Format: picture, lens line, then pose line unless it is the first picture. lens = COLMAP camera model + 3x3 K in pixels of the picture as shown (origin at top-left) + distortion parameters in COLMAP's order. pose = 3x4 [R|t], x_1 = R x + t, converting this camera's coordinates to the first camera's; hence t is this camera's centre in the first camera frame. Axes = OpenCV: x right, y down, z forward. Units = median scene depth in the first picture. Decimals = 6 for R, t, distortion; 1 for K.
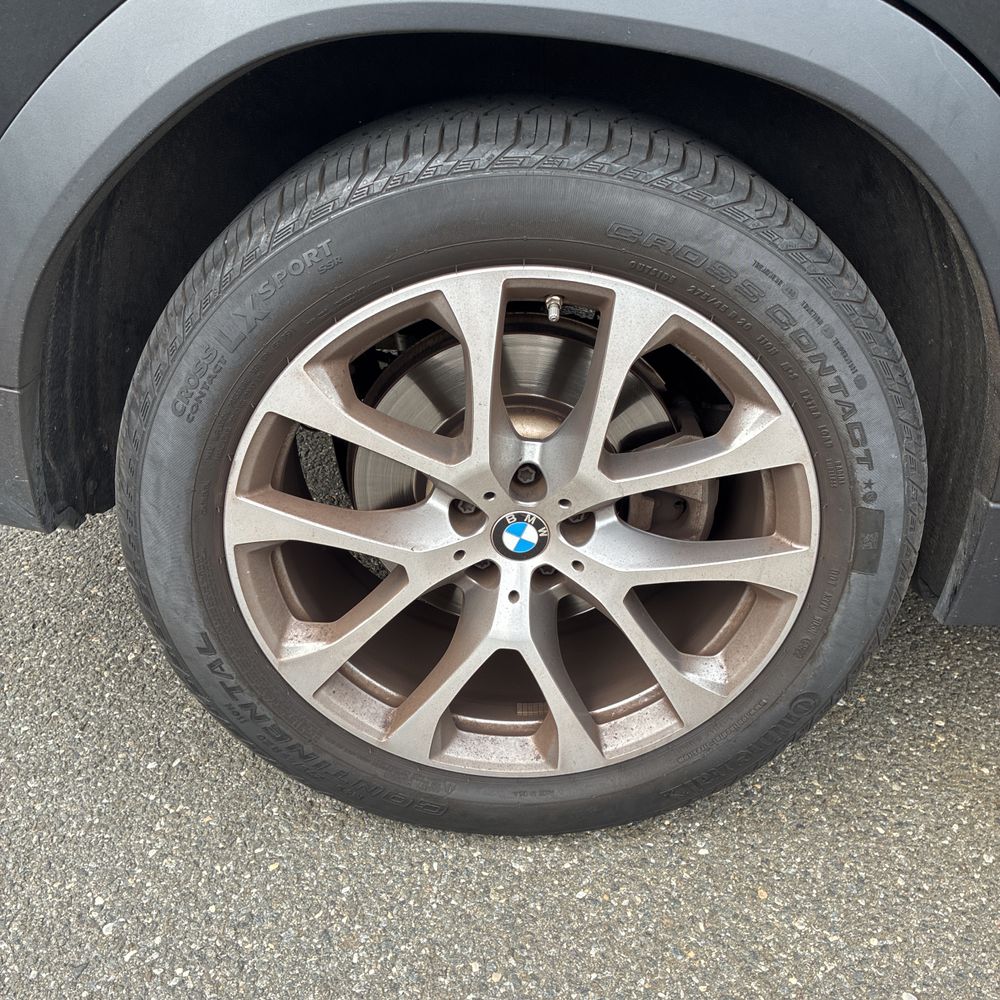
lens RADIAL K [[999.0, 0, 503.7], [0, 999.0, 475.2], [0, 0, 1]] dist [0.022578, 0.000000]
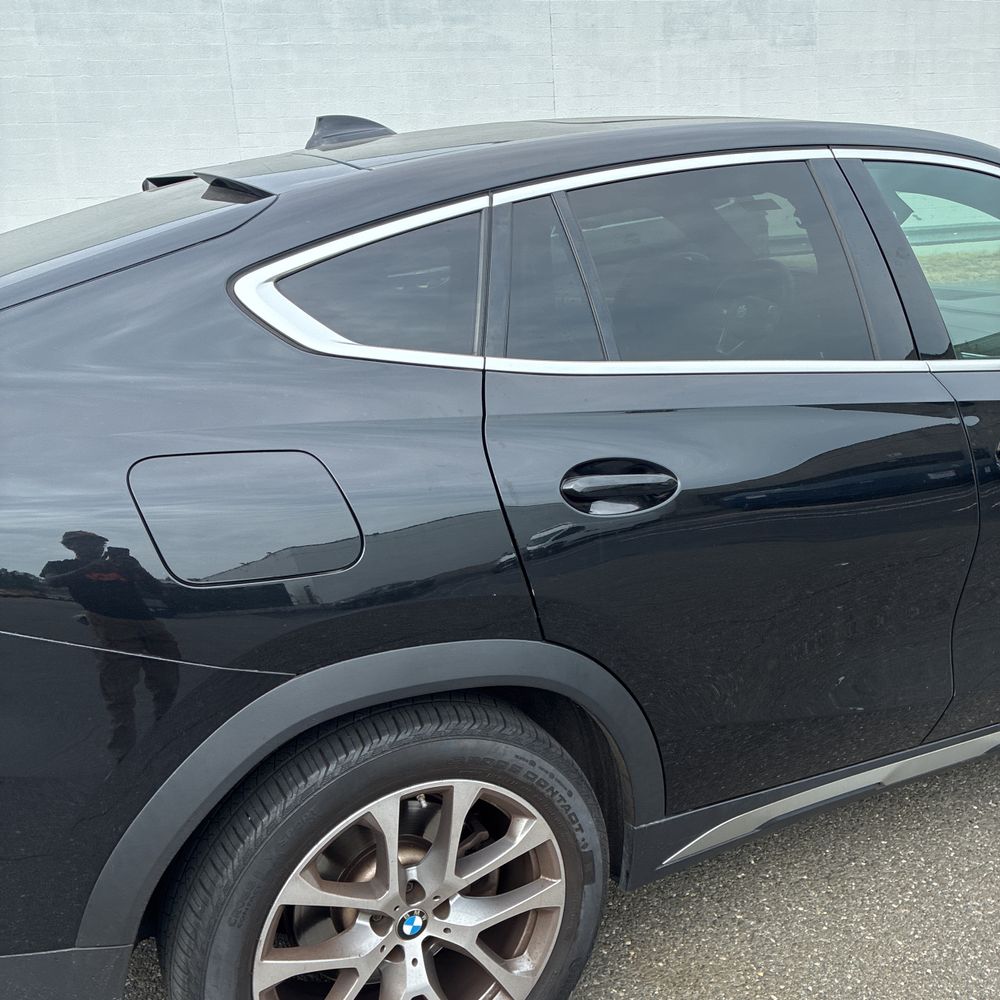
lens RADIAL K [[999.0, 0, 483.5], [0, 999.0, 510.1], [0, 0, 1]] dist [0.022578, 0.000000]
pose [[0.892991, -0.165413, 0.418575, -0.510364], [0.250398, 0.955385, -0.156651, -0.340660], [-0.373989, 0.244698, 0.894570, -0.816986]]
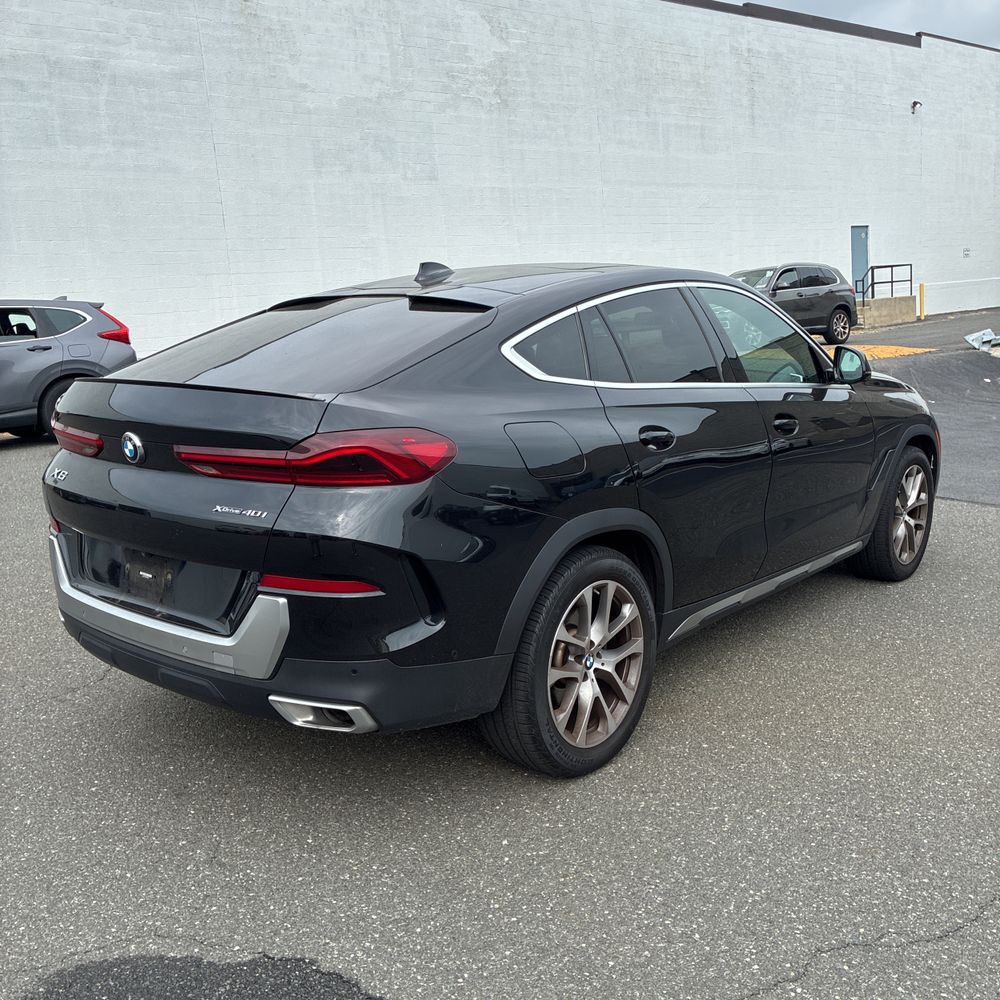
lens RADIAL K [[999.0, 0, 491.1], [0, 999.0, 497.7], [0, 0, 1]] dist [0.022578, 0.000000]
pose [[0.651891, -0.181190, 0.736348, -2.810875], [0.402497, 0.905637, -0.133485, -0.134443], [-0.642678, 0.383396, 0.663305, -1.368224]]
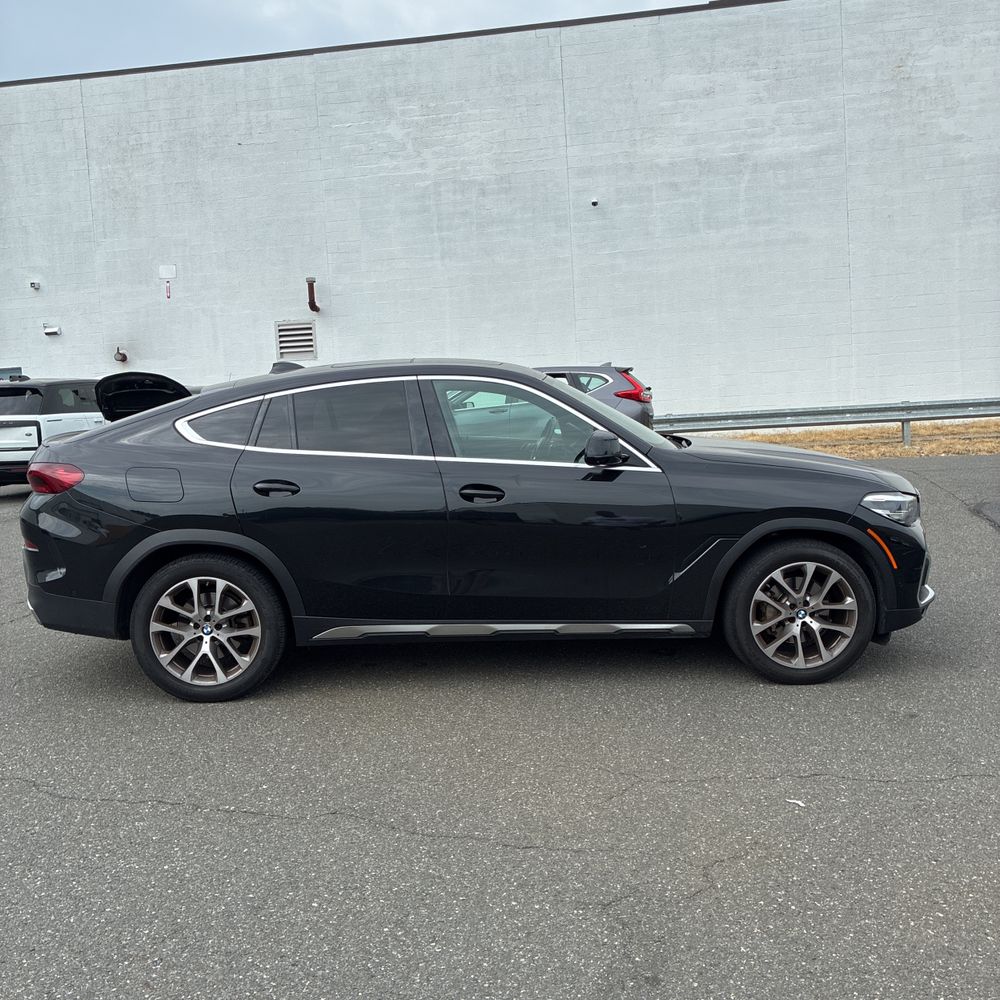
lens RADIAL K [[999.0, 0, 494.1], [0, 999.0, 496.5], [0, 0, 1]] dist [0.022578, 0.000000]
pose [[0.998279, -0.053765, 0.023398, 1.514623], [0.058622, 0.923699, -0.378608, 1.575049], [-0.001256, 0.379328, 0.925261, -4.350968]]
